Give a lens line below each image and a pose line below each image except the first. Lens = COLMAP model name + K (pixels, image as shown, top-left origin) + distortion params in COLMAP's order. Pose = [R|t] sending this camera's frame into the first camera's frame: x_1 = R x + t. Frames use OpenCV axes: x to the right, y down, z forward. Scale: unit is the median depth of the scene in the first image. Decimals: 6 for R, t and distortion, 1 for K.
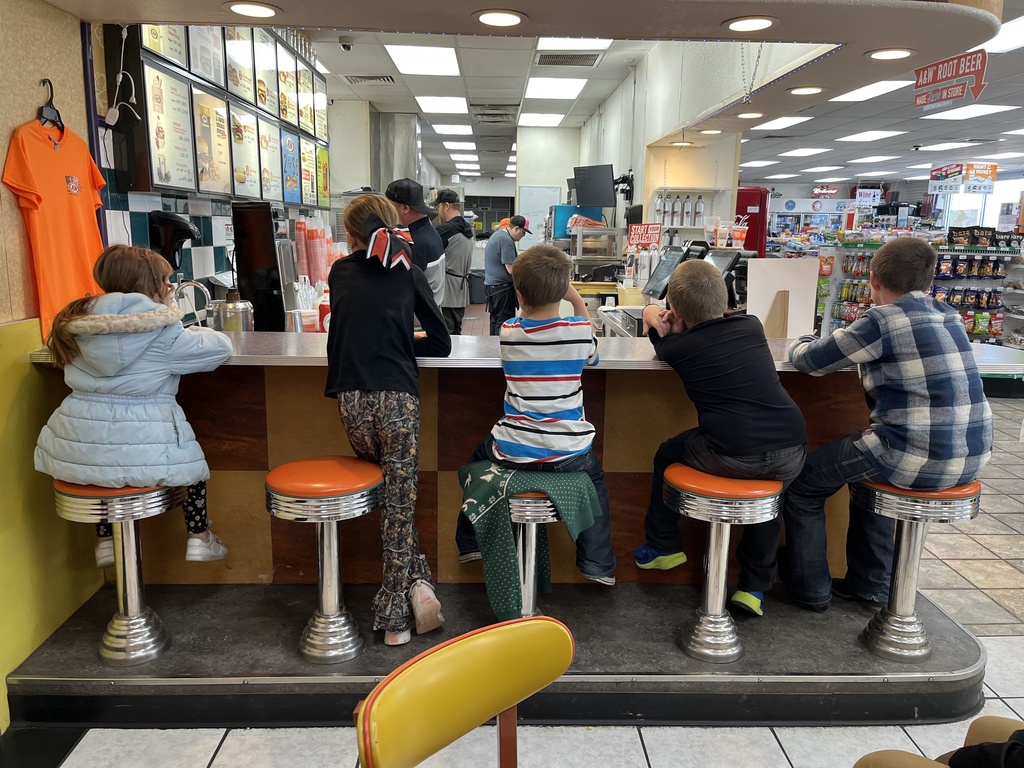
lens RADIAL K [[777.7, 0, 511.7], [0, 777.7, 392.8], [0, 0, 1]] dist [0.048707, -0.048856]
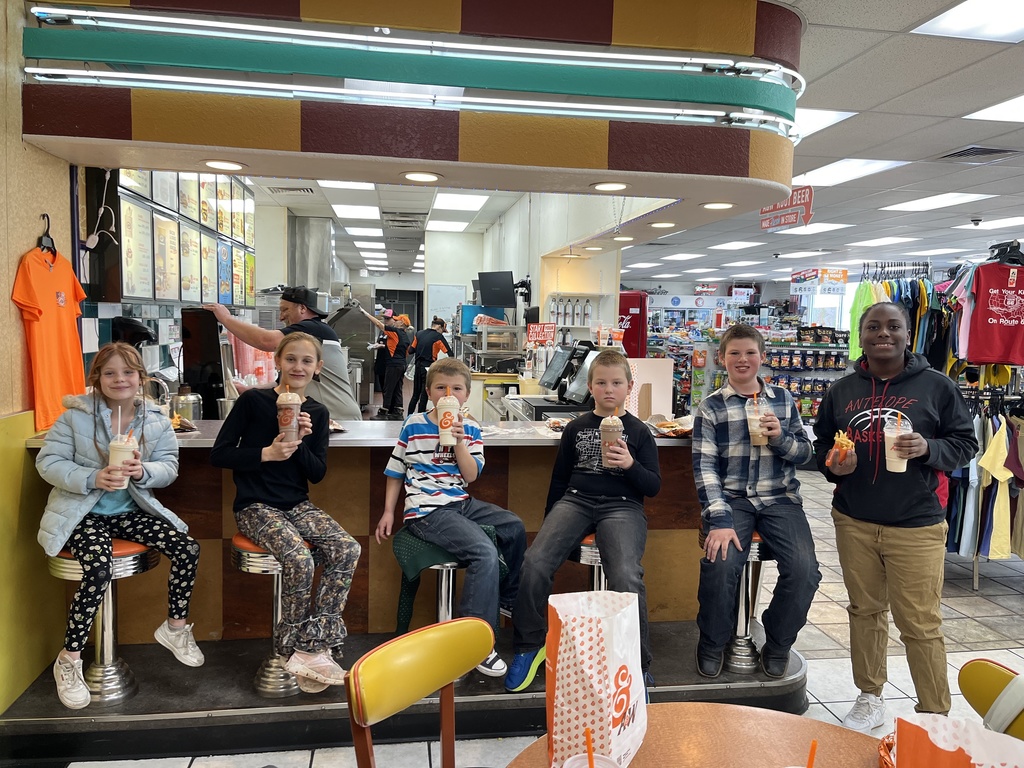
lens RADIAL K [[777.7, 0, 519.2], [0, 777.7, 388.4], [0, 0, 1]] dist [0.048707, -0.048856]
pose [[0.991397, -0.004102, 0.130824, -0.014055], [0.019387, 0.993086, -0.115780, 0.012220], [-0.129444, 0.117320, 0.984622, -0.136672]]
